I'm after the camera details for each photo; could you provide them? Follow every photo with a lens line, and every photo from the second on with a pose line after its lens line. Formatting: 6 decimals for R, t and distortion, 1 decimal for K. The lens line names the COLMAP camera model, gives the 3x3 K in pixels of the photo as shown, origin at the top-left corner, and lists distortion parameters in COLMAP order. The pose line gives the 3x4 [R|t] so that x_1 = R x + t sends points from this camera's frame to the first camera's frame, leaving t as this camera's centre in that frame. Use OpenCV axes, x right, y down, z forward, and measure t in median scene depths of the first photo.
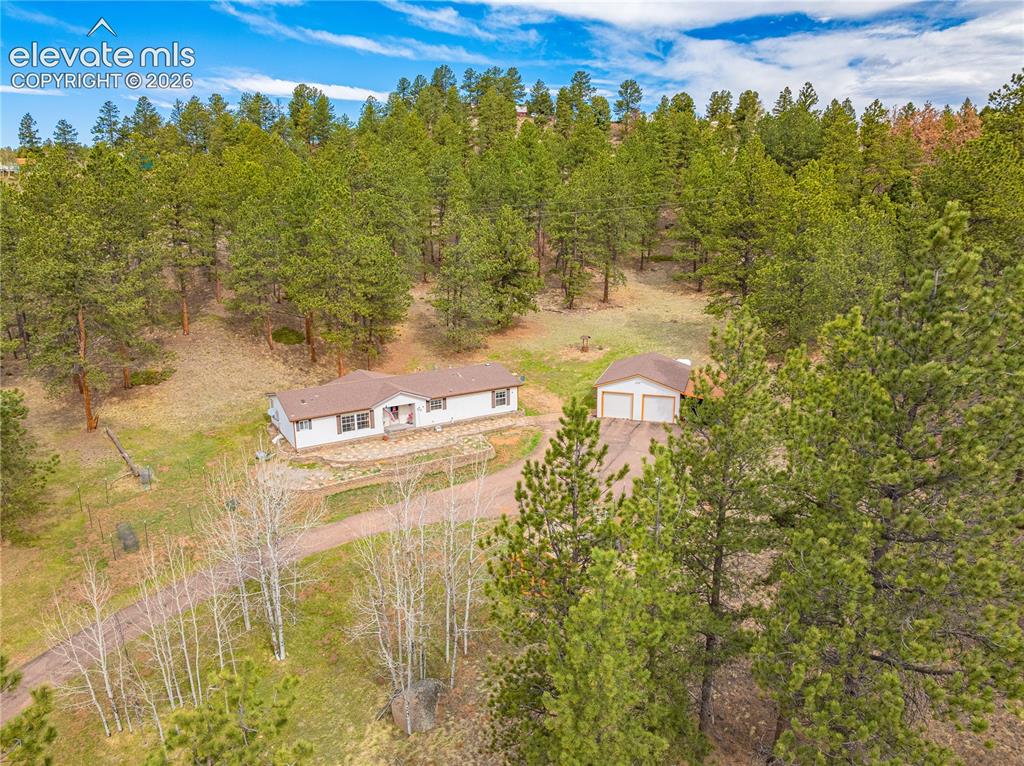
lens RADIAL K [[724.1, 0, 512.0], [0, 724.1, 383.0], [0, 0, 1]] dist [-0.049885, -0.000257]
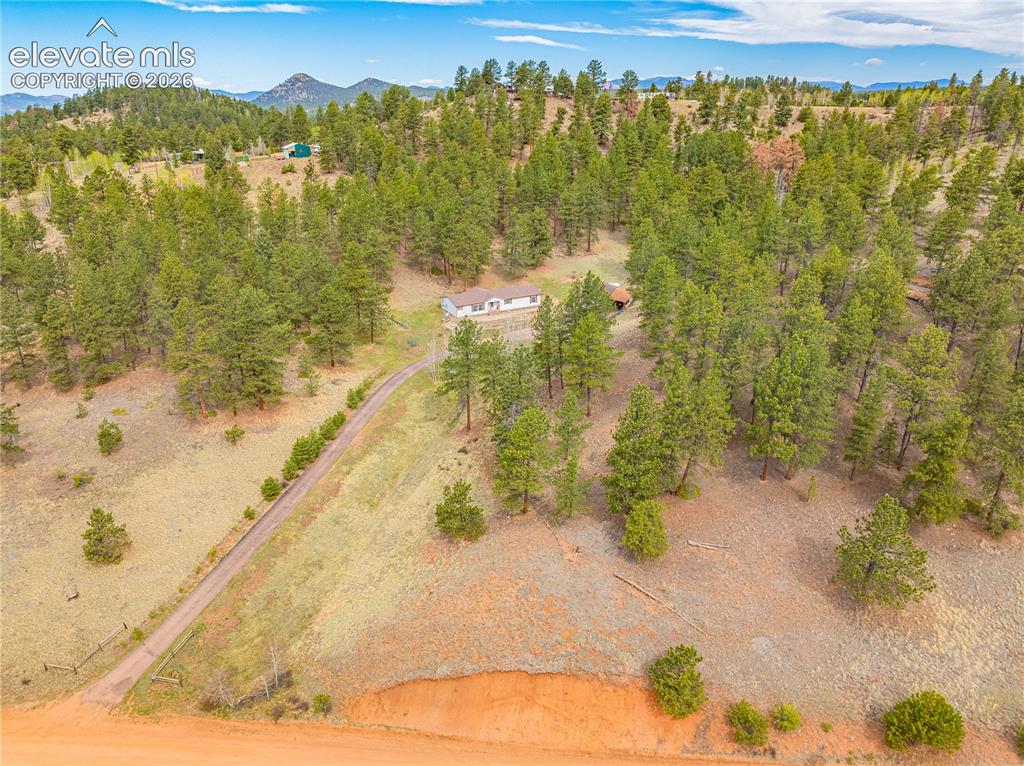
lens RADIAL K [[724.1, 0, 512.0], [0, 724.1, 383.0], [0, 0, 1]] dist [-0.049885, -0.000257]
pose [[0.999107, 0.011075, -0.040776, 0.014719], [-0.006148, 0.992872, 0.119028, 0.010623], [0.041804, -0.118671, 0.992053, -1.482200]]
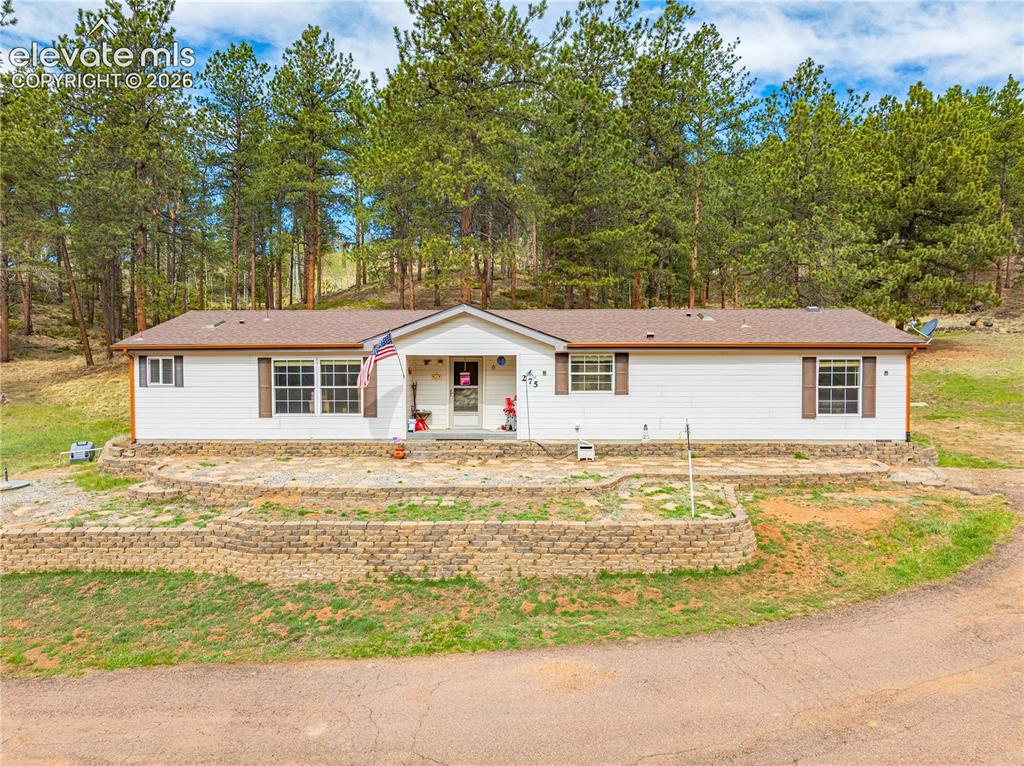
lens RADIAL K [[724.1, 0, 512.0], [0, 724.1, 383.0], [0, 0, 1]] dist [-0.049885, -0.000257]
pose [[0.846939, 0.023248, -0.531181, 0.025090], [-0.142369, 0.972478, -0.184438, 0.089859], [0.512274, 0.231831, 0.826940, 0.707114]]
